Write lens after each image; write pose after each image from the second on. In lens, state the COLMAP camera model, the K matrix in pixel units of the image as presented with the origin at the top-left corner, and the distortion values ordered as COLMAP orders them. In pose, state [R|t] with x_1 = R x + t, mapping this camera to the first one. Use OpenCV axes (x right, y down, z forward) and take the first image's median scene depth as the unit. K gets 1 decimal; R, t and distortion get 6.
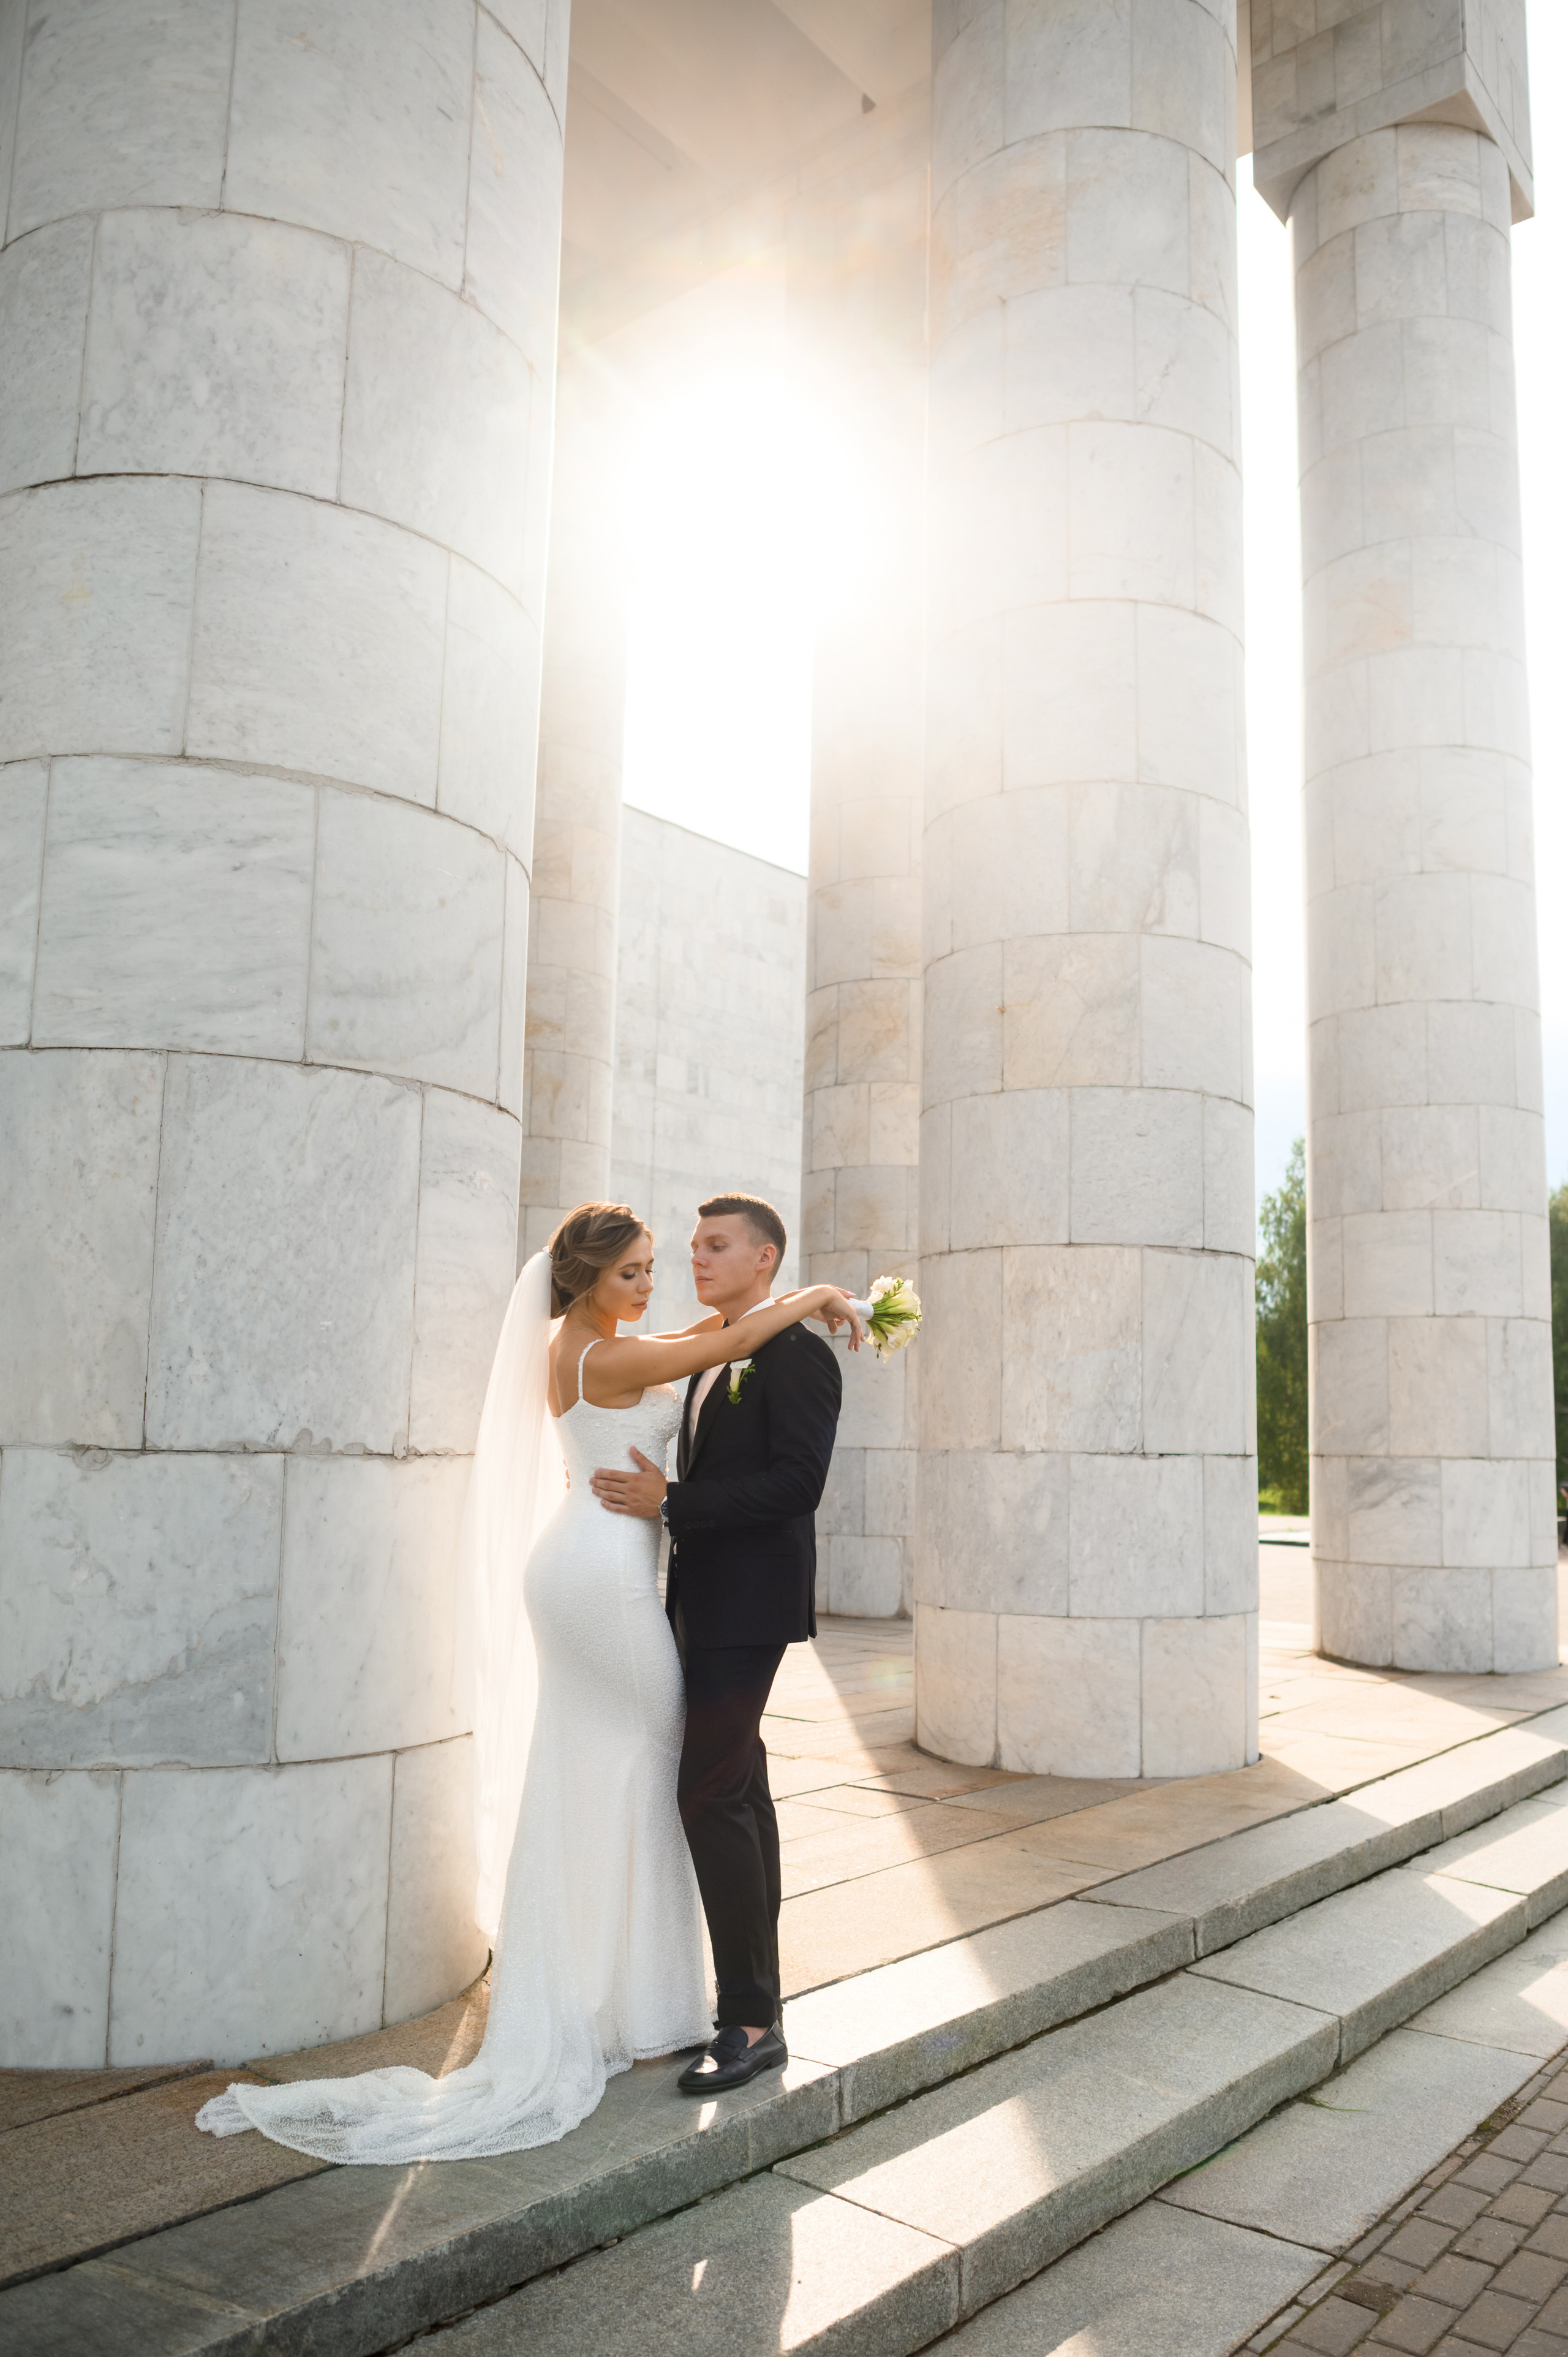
lens RADIAL K [[1978.6, 0, 784.0], [0, 1978.6, 1178.5], [0, 0, 1]] dist [-0.002458, -0.001462]
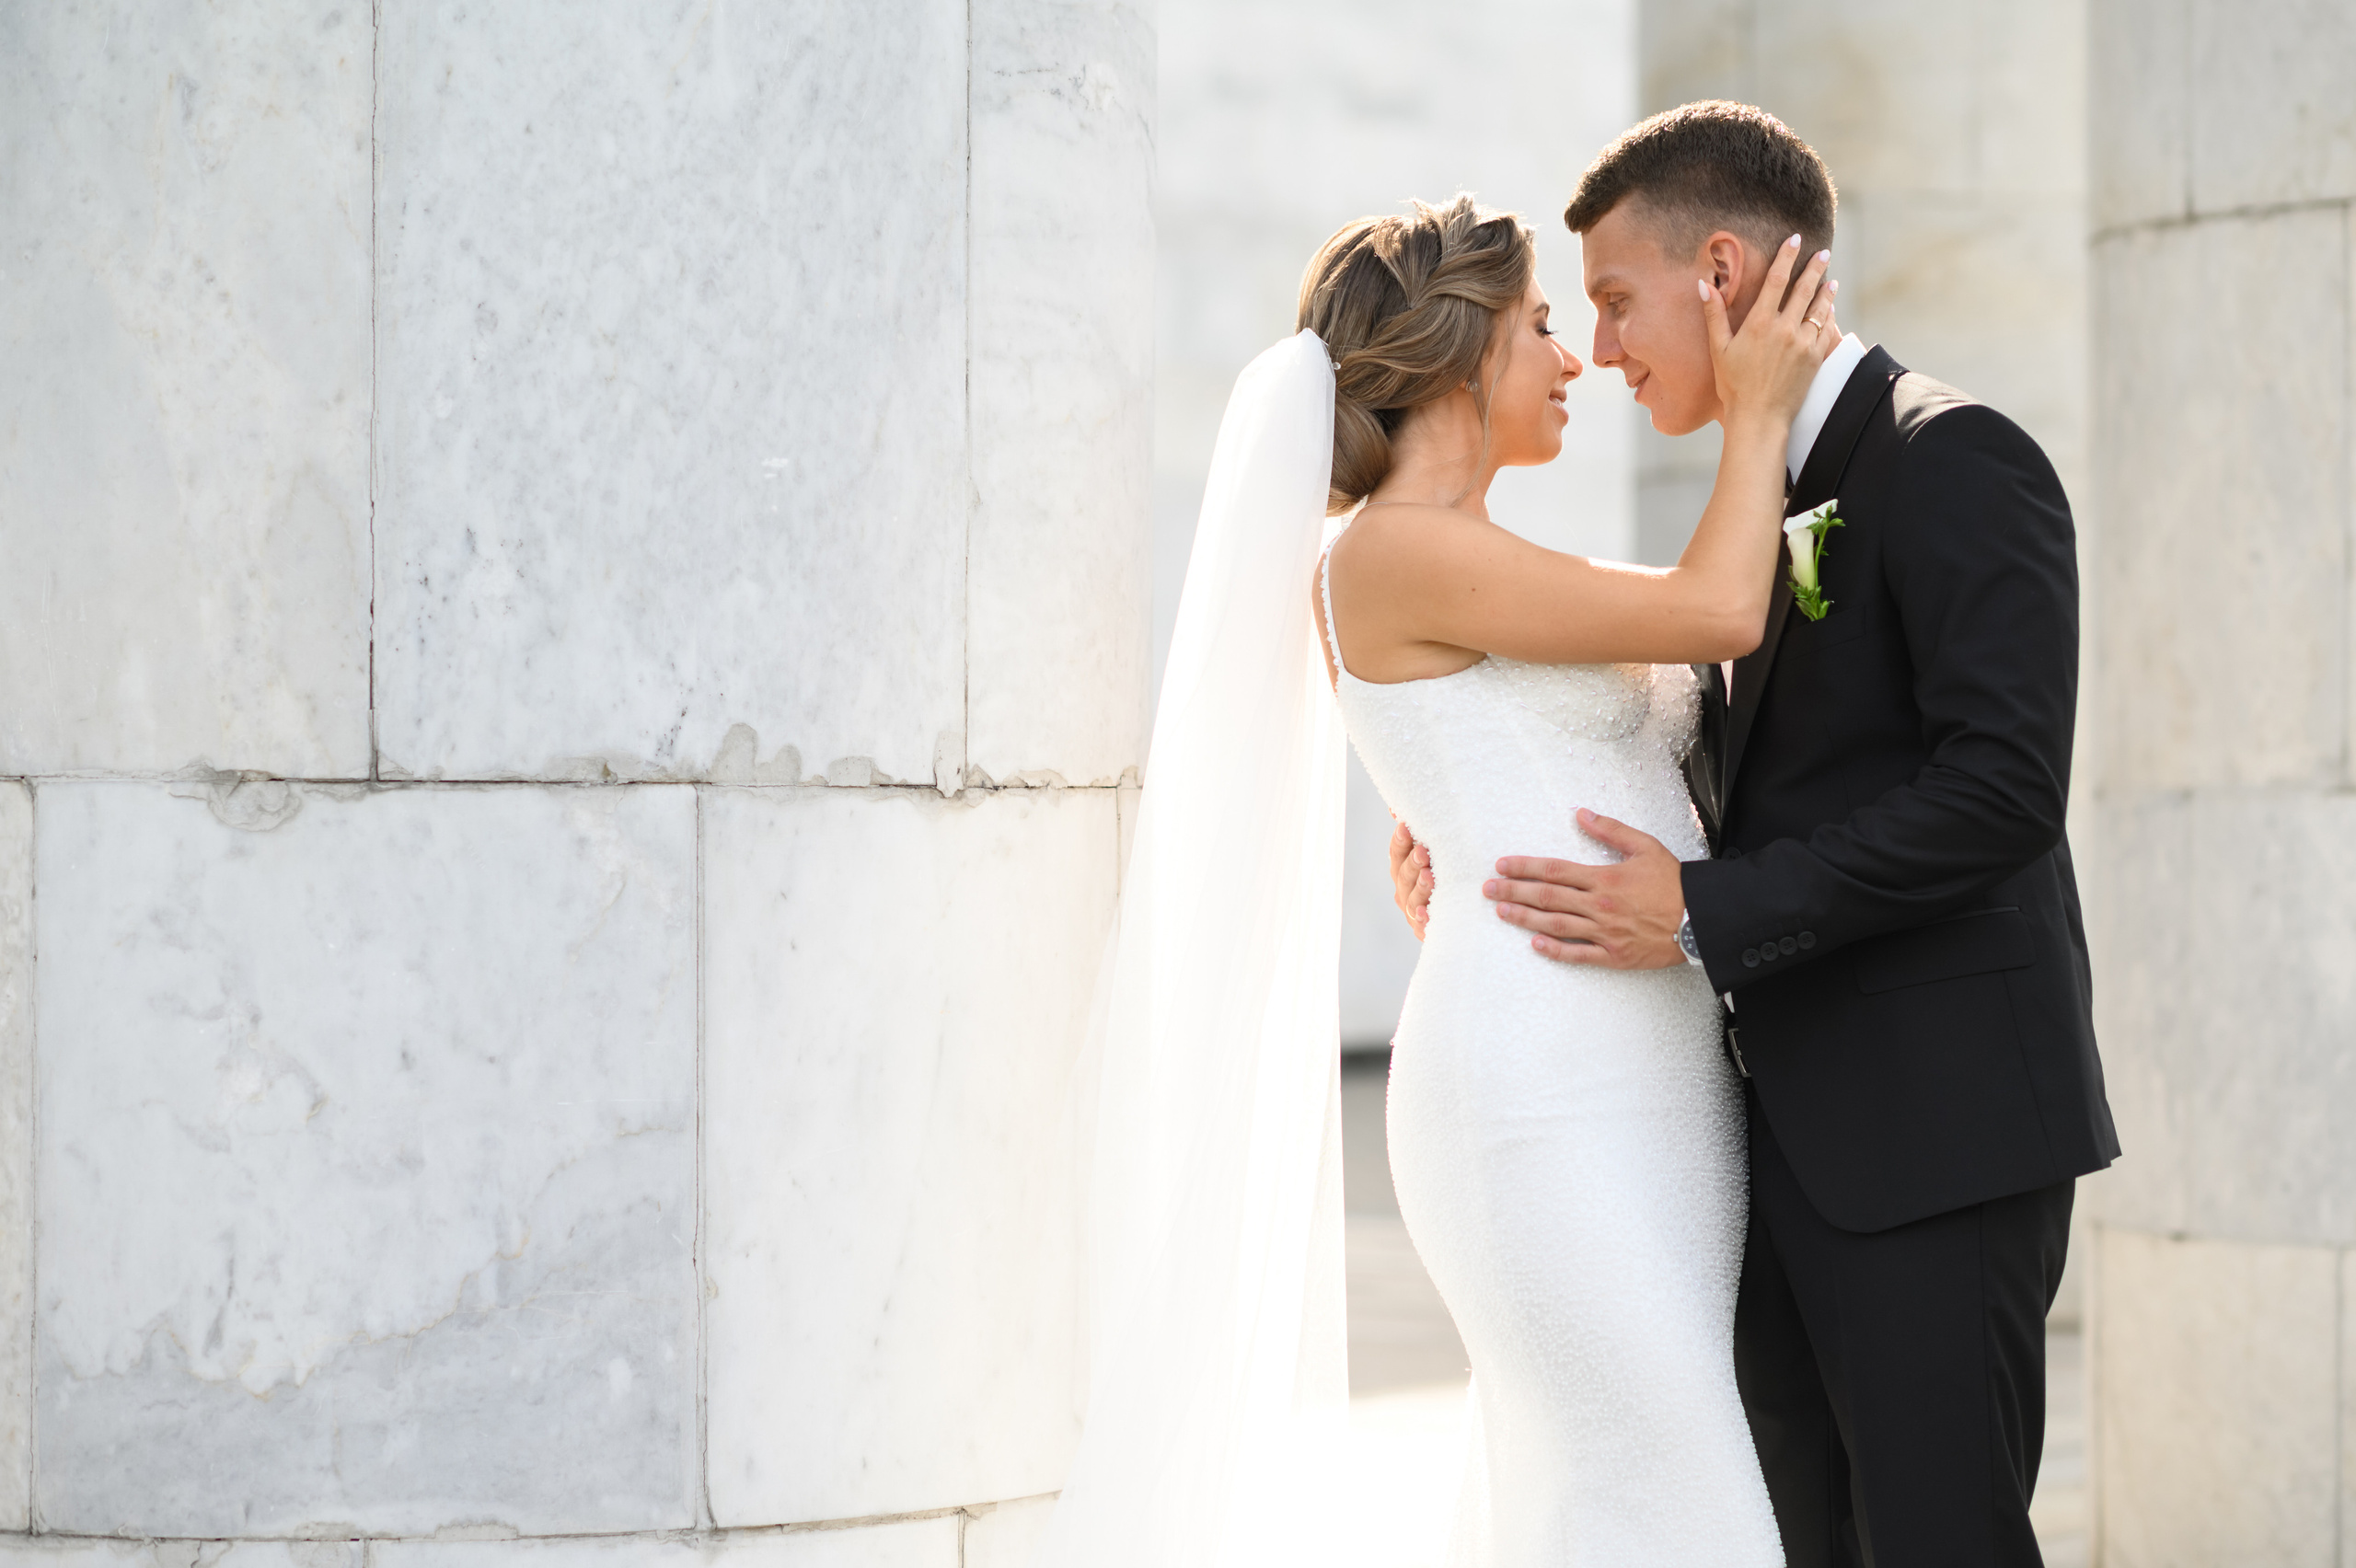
lens RADIAL K [[6380.0, 0, 1177.5], [0, 6380.0, 664.4], [0, 0, 1]] dist [-0.038076, -1.269355]
pose [[0.998285, -0.020787, -0.054727, -0.083131], [0.026576, 0.993875, 0.107271, -0.023760], [0.052162, -0.108542, 0.992722, -0.296282]]
